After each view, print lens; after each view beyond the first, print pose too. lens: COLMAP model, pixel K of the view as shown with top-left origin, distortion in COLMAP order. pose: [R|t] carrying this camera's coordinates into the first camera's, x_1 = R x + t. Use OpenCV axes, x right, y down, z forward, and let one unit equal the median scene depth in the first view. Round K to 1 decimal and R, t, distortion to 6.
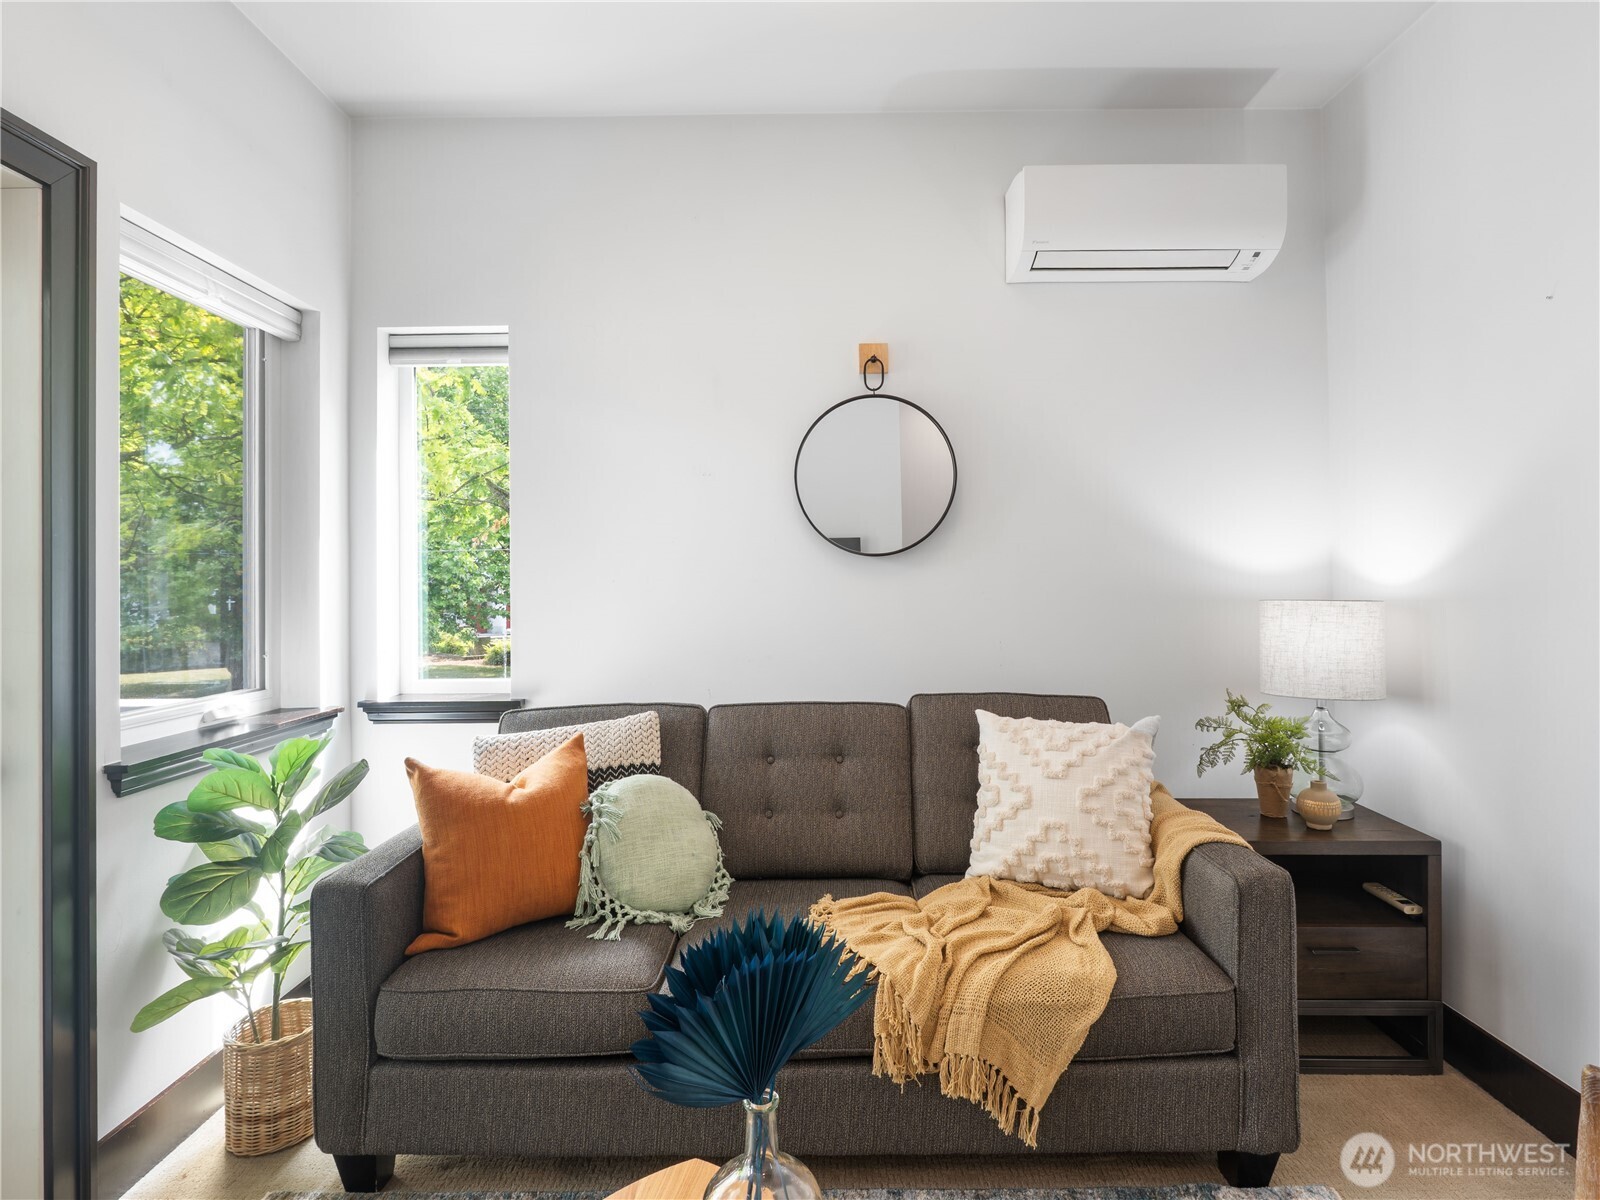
lens RADIAL K [[836.0, 0, 807.3], [0, 836.0, 572.6], [0, 0, 1]] dist [-0.005358, -0.001662]
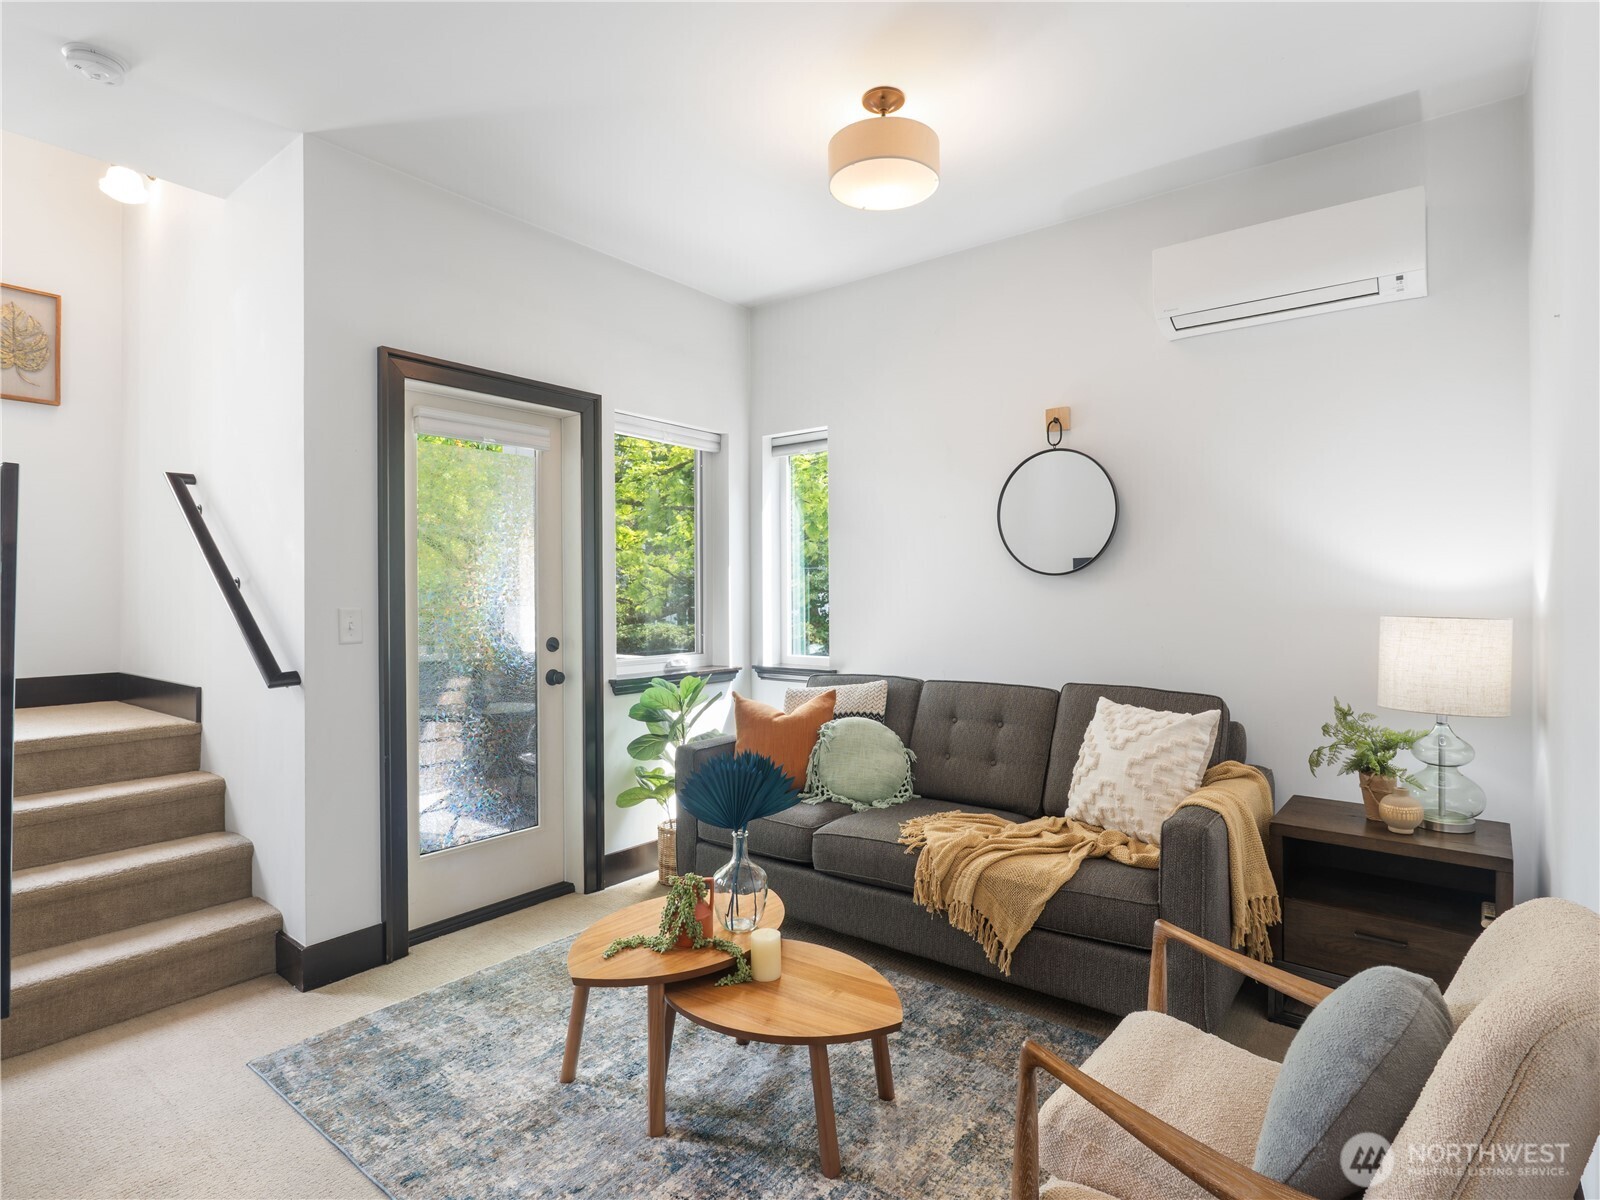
lens RADIAL K [[836.0, 0, 805.4], [0, 836.0, 597.3], [0, 0, 1]] dist [-0.005358, -0.001662]
pose [[0.791386, 0.009780, -0.611238, 0.700050], [0.001217, 0.999845, 0.017574, -0.010763], [0.611315, -0.014651, 0.791252, -0.307110]]
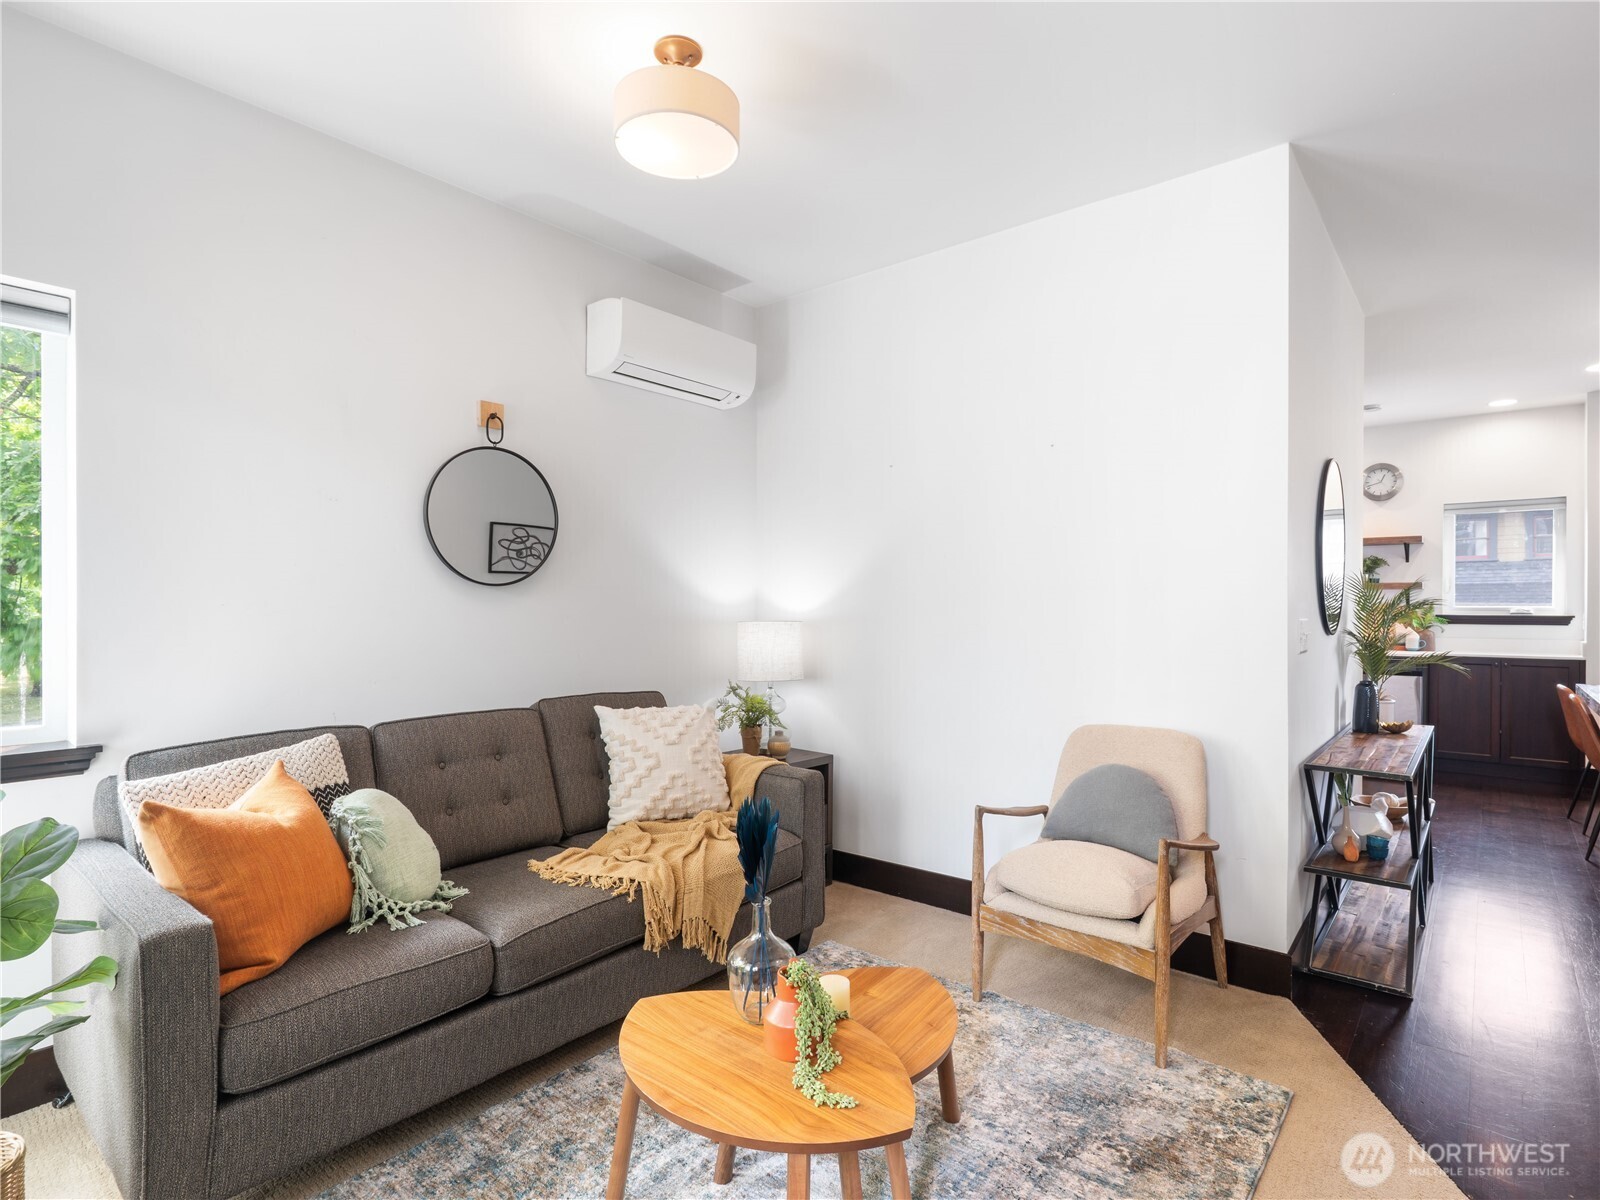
lens RADIAL K [[836.0, 0, 797.0], [0, 836.0, 609.8], [0, 0, 1]] dist [-0.005358, -0.001662]
pose [[0.640004, 0.006378, 0.768345, -0.679588], [-0.014827, 0.999882, 0.004050, 0.003599], [-0.768228, -0.013984, 0.640023, -0.090541]]
